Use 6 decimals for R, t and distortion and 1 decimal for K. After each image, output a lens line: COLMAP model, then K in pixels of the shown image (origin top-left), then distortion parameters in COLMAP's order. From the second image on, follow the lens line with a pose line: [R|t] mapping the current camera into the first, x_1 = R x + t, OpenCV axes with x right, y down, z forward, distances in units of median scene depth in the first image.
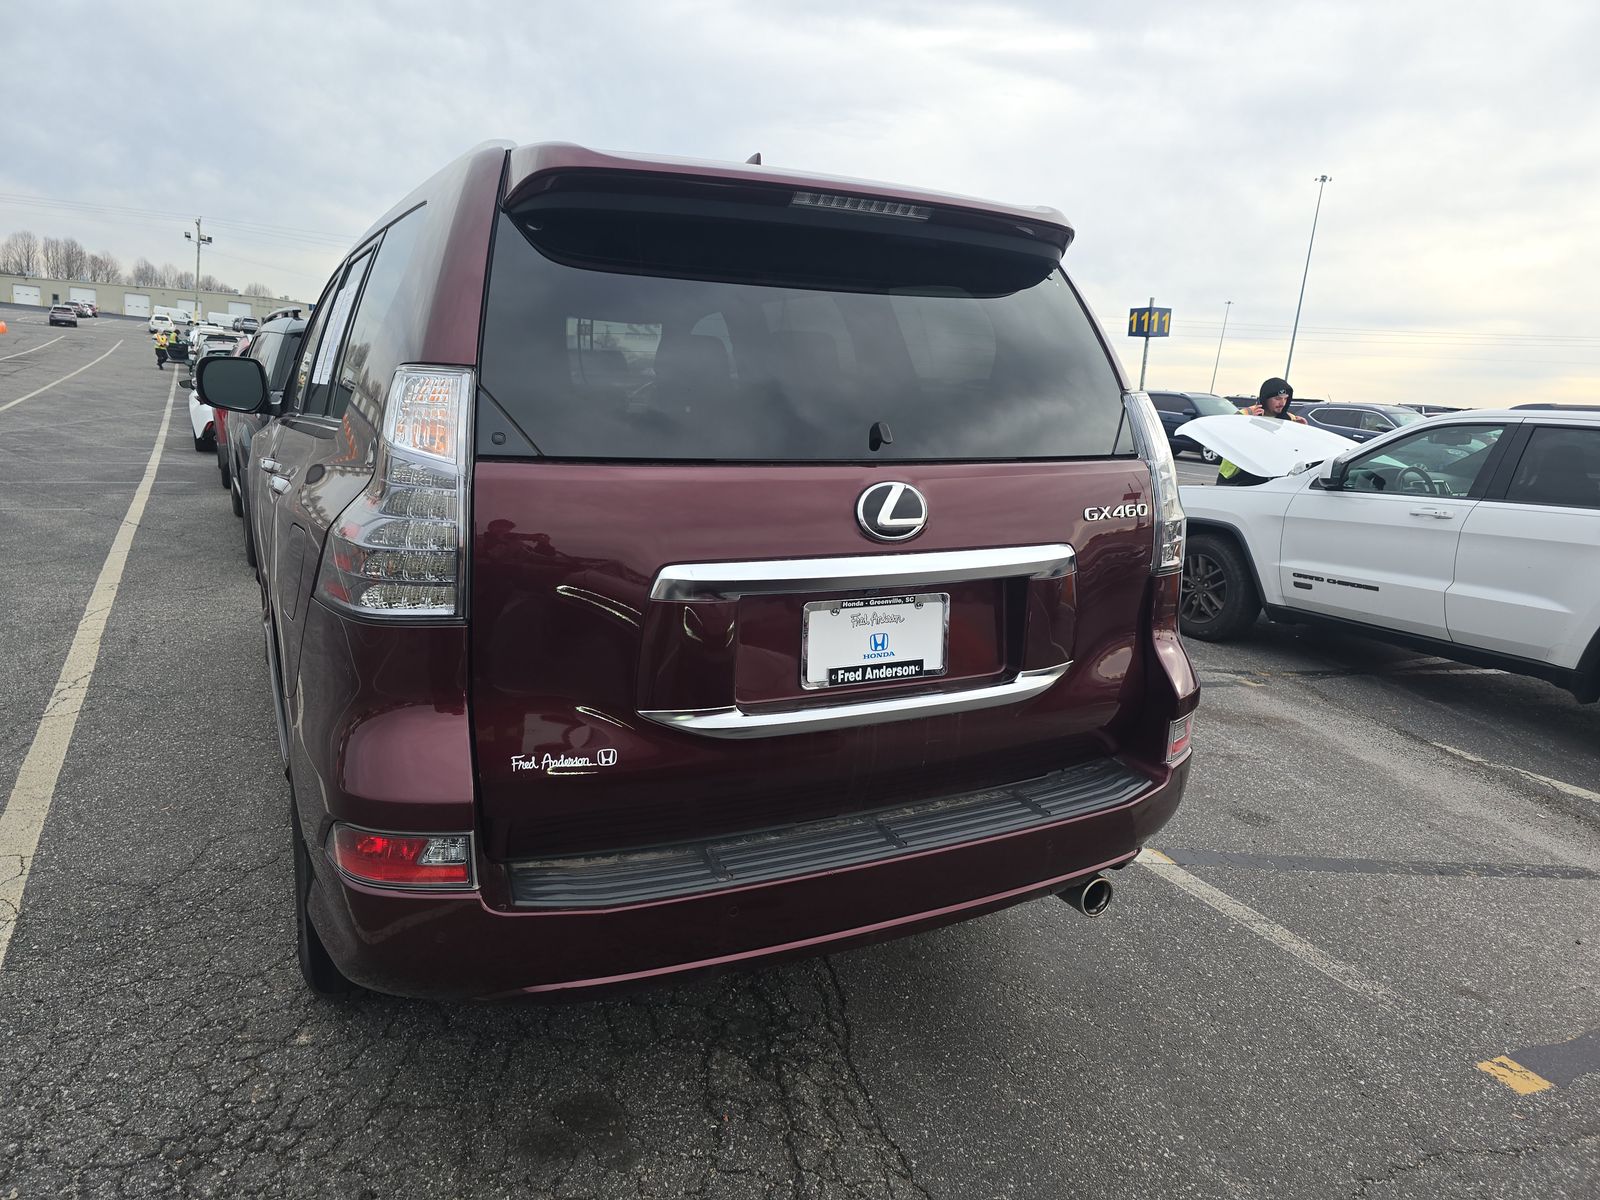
lens RADIAL K [[1085.4, 0, 816.1], [0, 1085.4, 596.7], [0, 0, 1]] dist [0.049245, -0.038269]
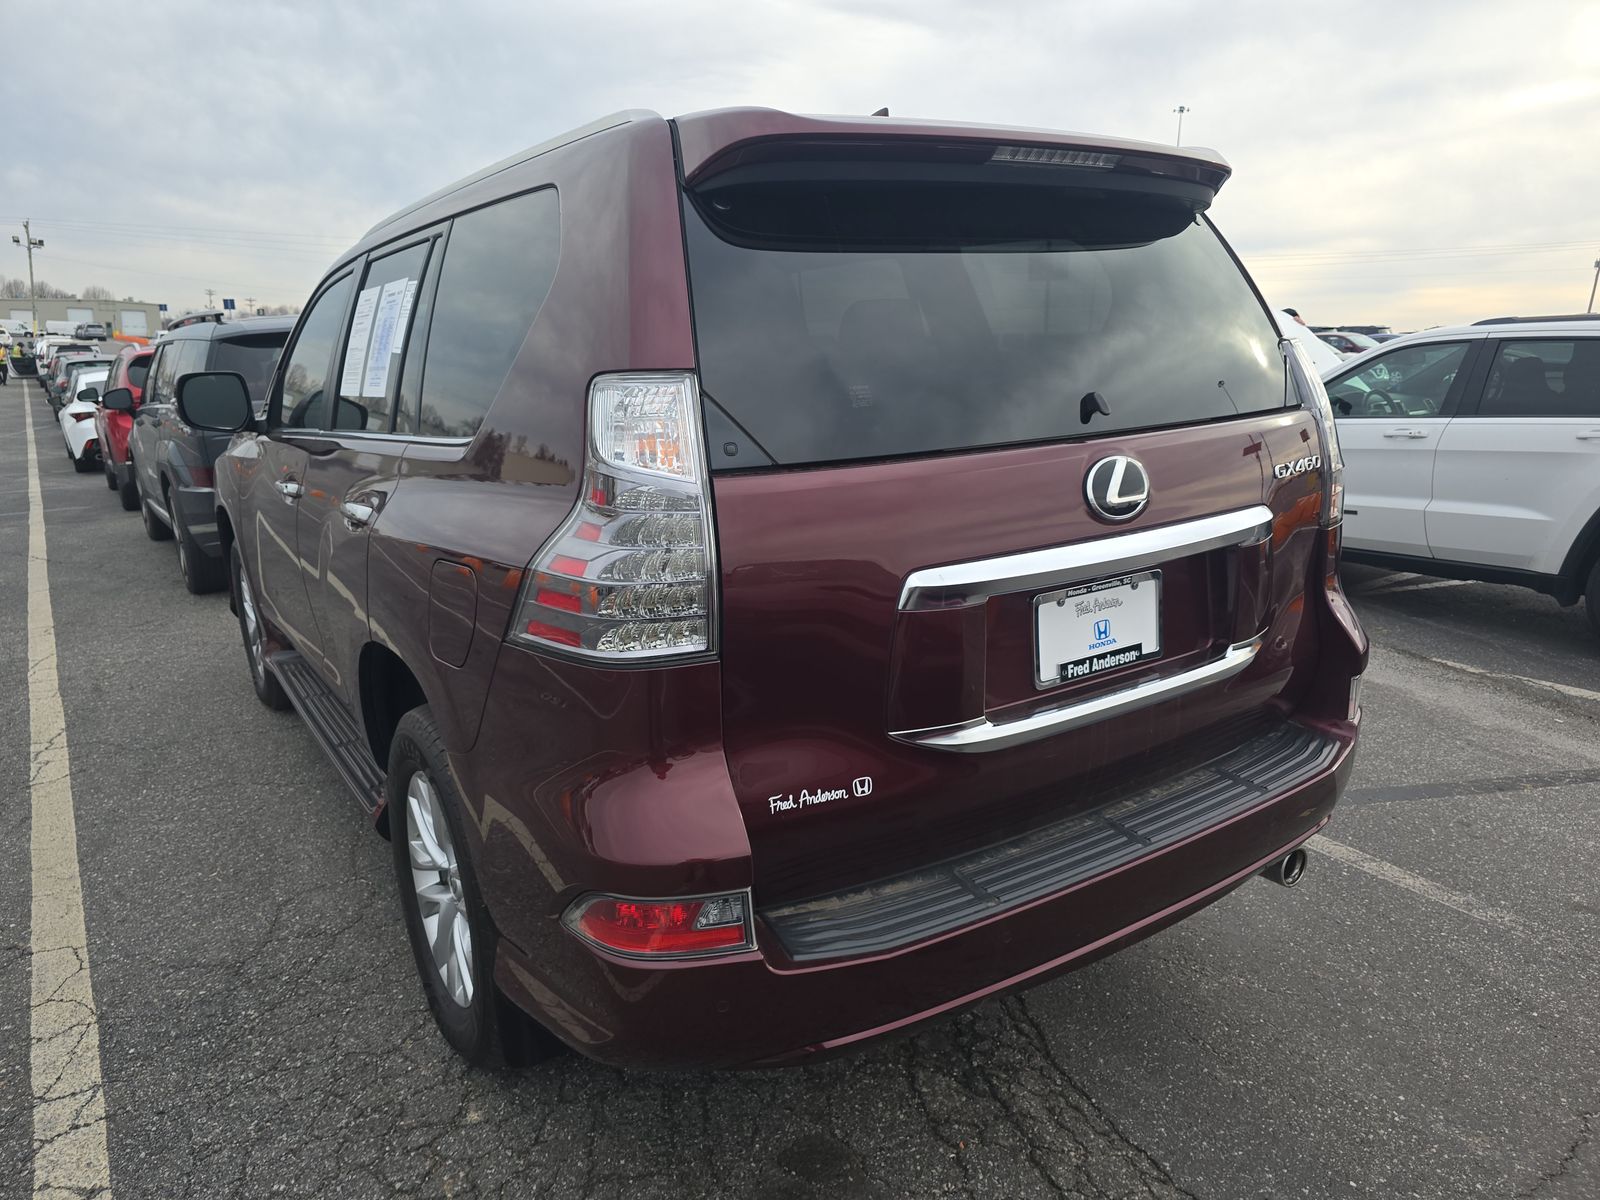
lens RADIAL K [[1085.4, 0, 798.3], [0, 1085.4, 597.4], [0, 0, 1]] dist [0.049245, -0.038269]
pose [[0.991981, -0.094354, 0.084083, -0.237269], [0.091366, 0.995065, 0.038715, -0.039336], [-0.087321, -0.030722, 0.995706, 0.079380]]
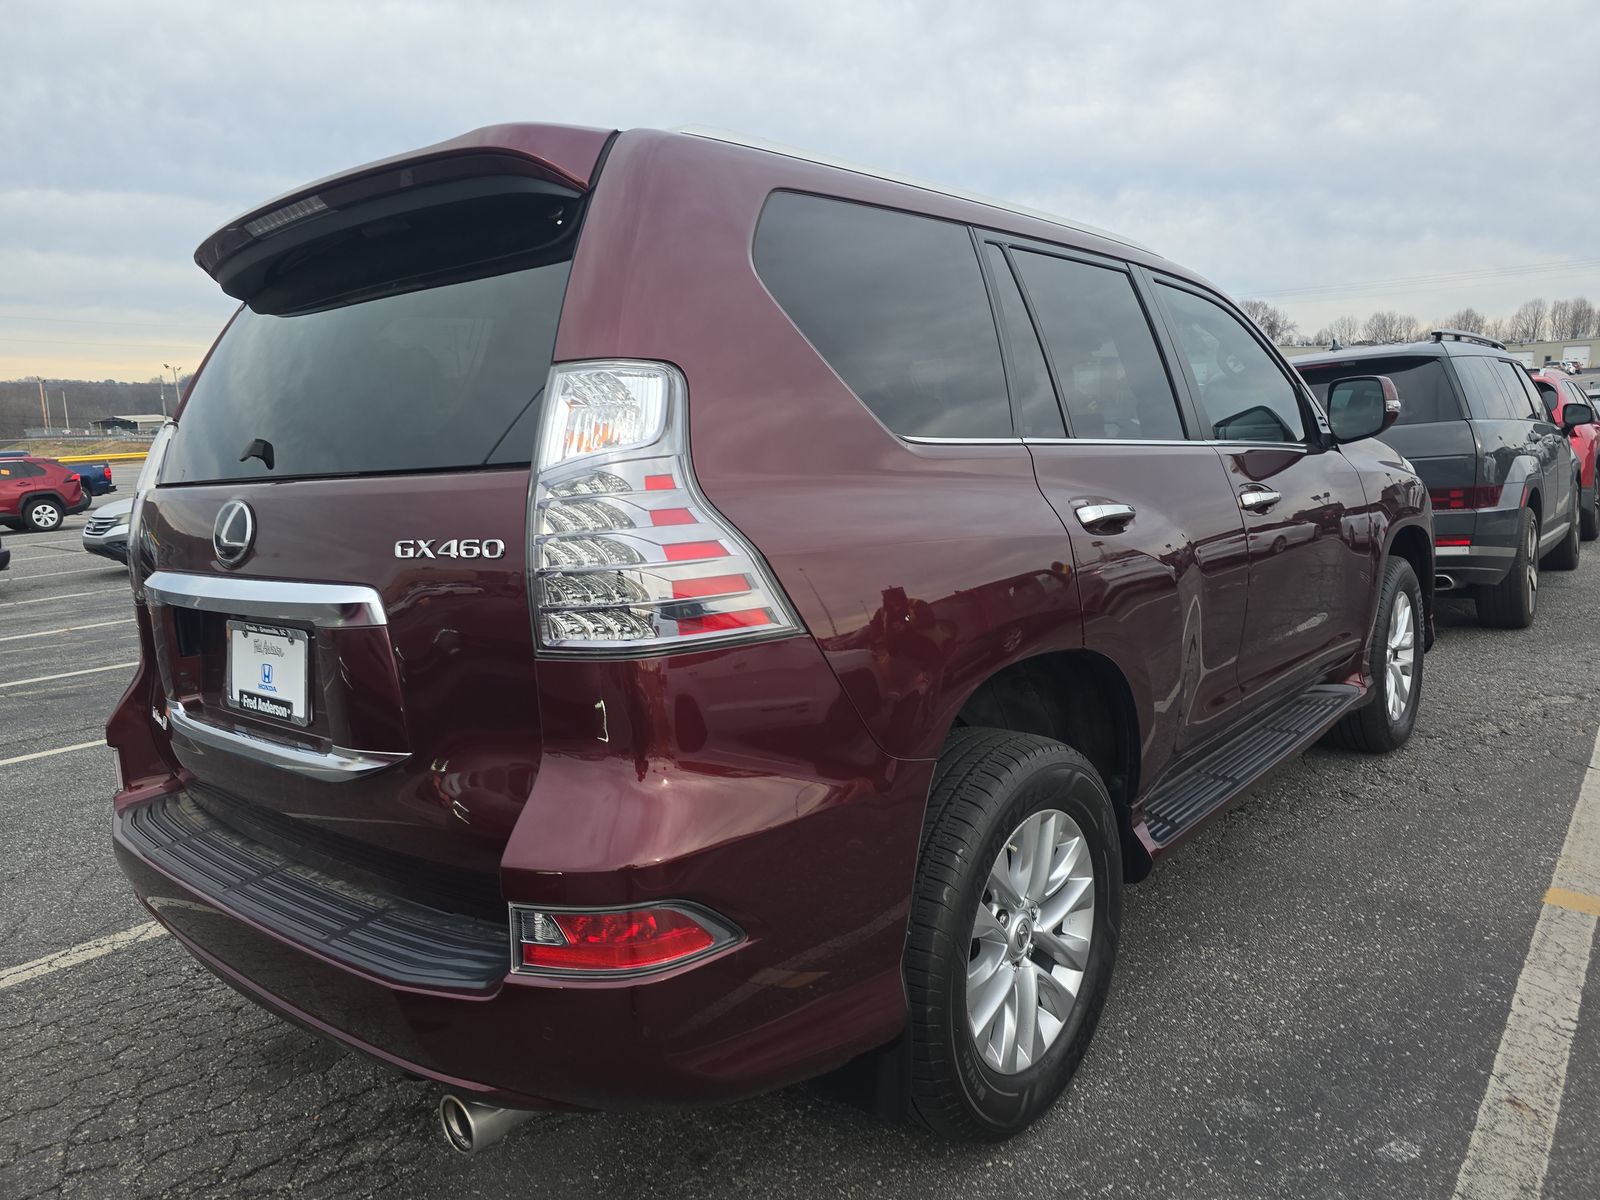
lens RADIAL K [[1085.4, 0, 813.9], [0, 1085.4, 606.7], [0, 0, 1]] dist [0.049245, -0.038269]
pose [[0.366161, 0.076465, -0.927405, 0.943370], [-0.117693, 0.992420, 0.035358, -0.089242], [0.923079, 0.096202, 0.372385, 0.923145]]
